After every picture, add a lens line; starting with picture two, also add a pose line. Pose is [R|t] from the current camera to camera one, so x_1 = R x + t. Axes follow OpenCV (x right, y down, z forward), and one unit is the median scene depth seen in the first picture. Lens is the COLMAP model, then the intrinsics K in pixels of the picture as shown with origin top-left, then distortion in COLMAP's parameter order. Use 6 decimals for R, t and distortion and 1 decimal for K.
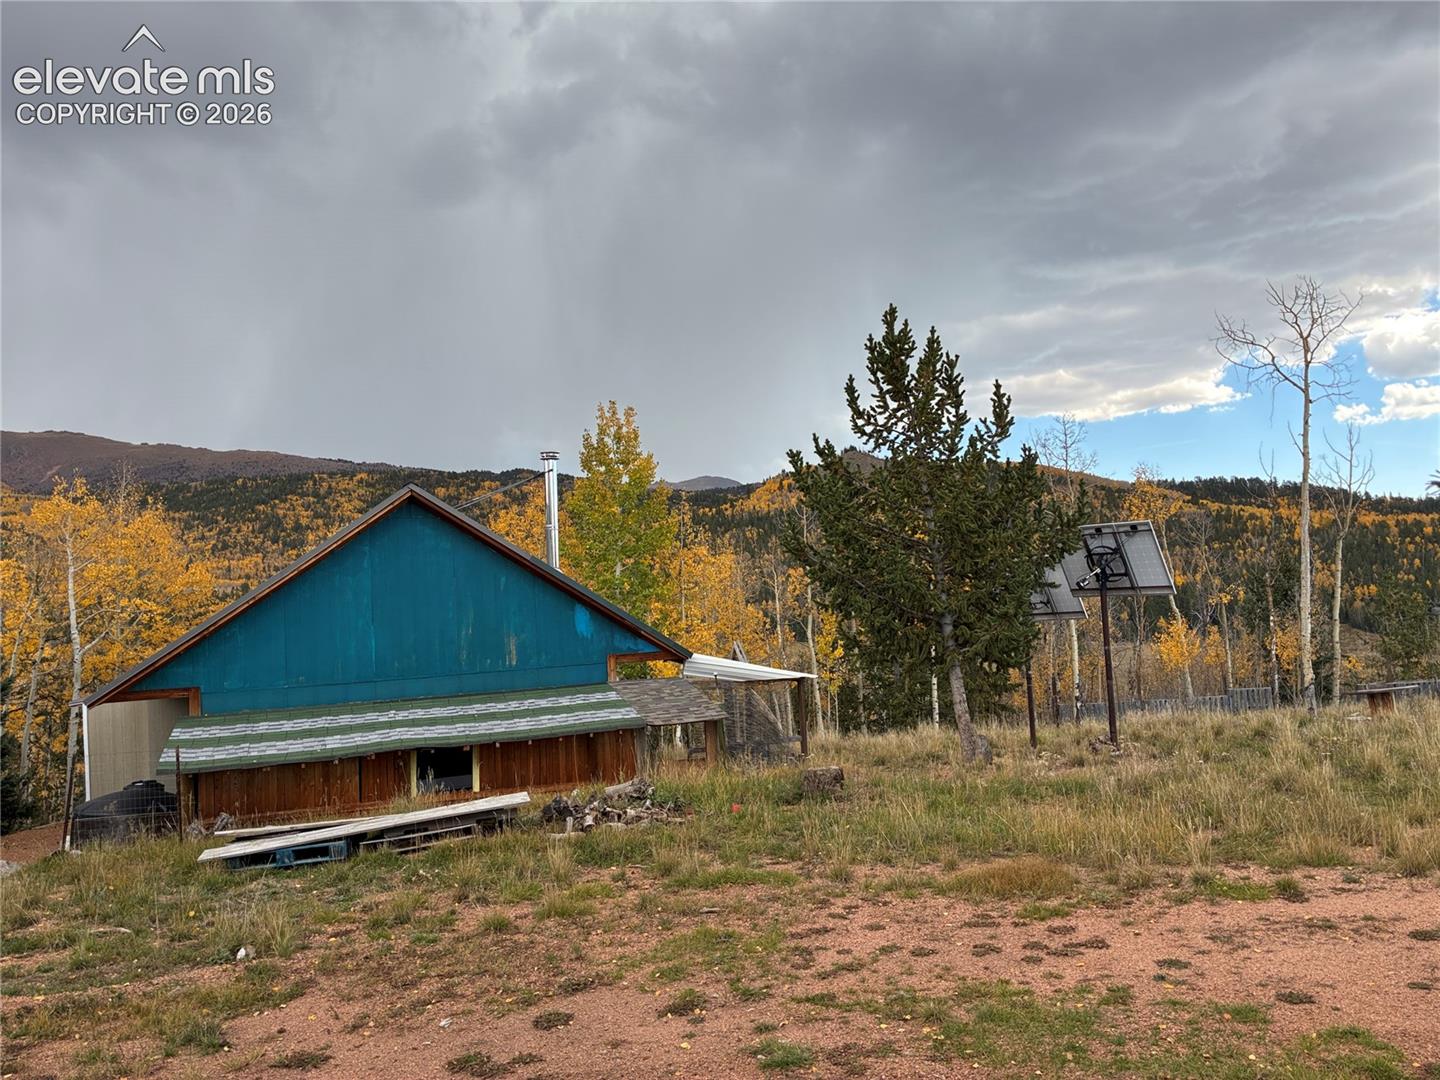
lens RADIAL K [[1090.2, 0, 722.9], [0, 1090.2, 536.4], [0, 0, 1]] dist [0.049670, -0.050490]
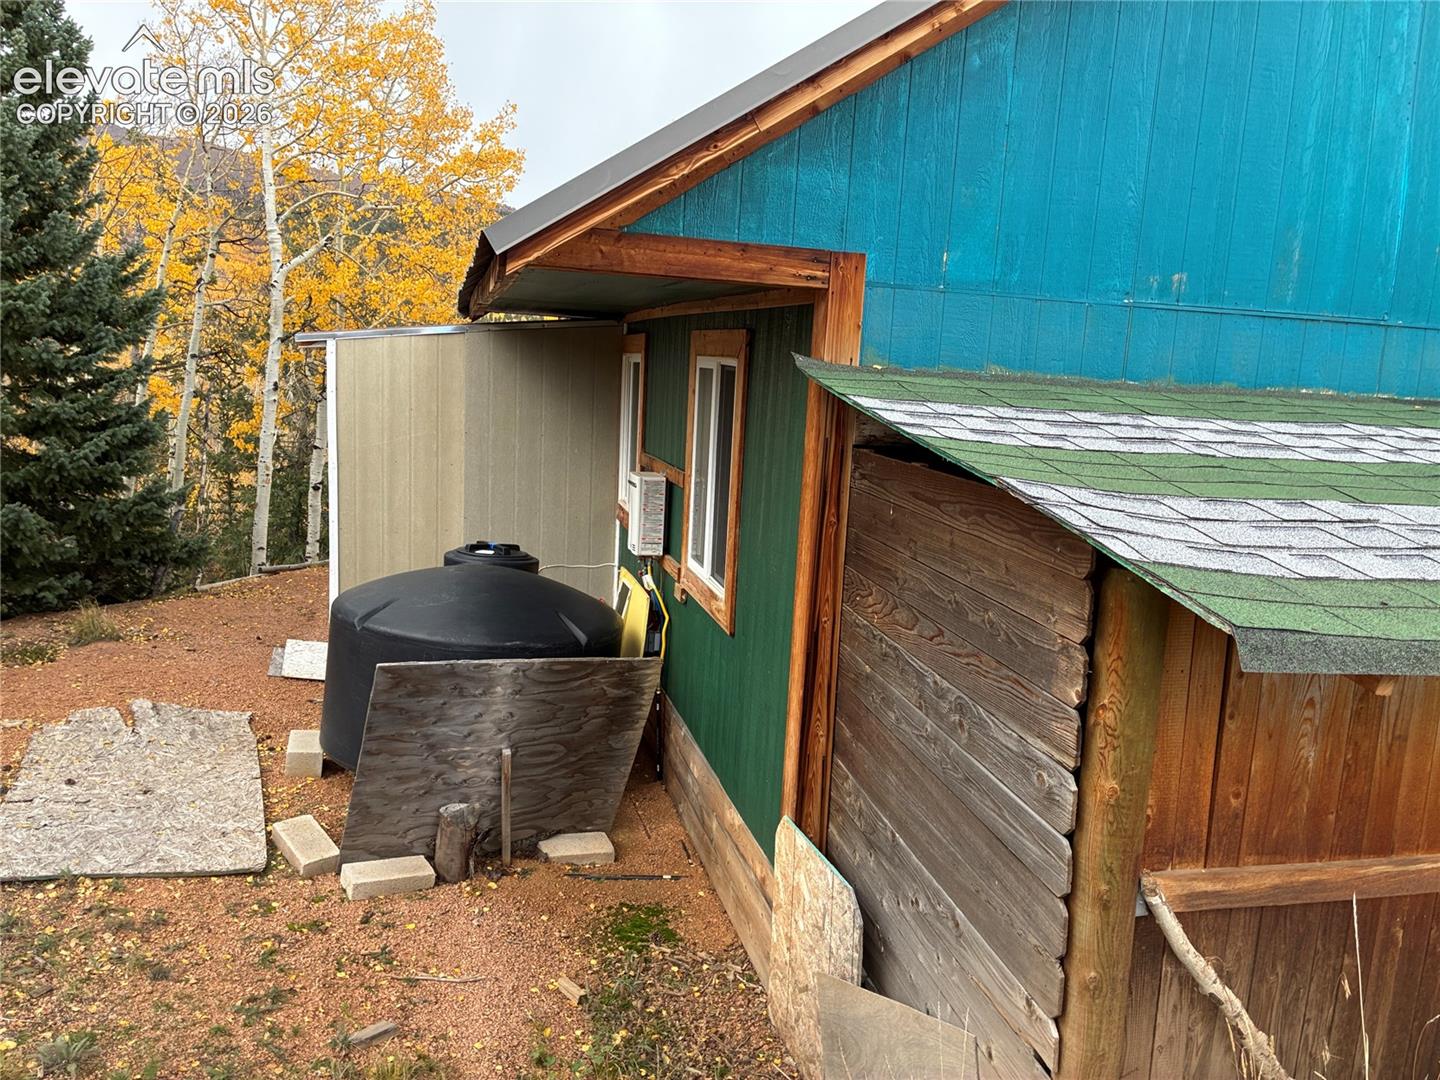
lens RADIAL K [[1090.2, 0, 719.9], [0, 1090.2, 526.0], [0, 0, 1]] dist [0.049670, -0.050490]
pose [[0.989513, 0.122696, -0.076218, -0.349406], [-0.106197, 0.975655, 0.191883, 0.111400], [0.097905, -0.181777, 0.978454, 0.525954]]
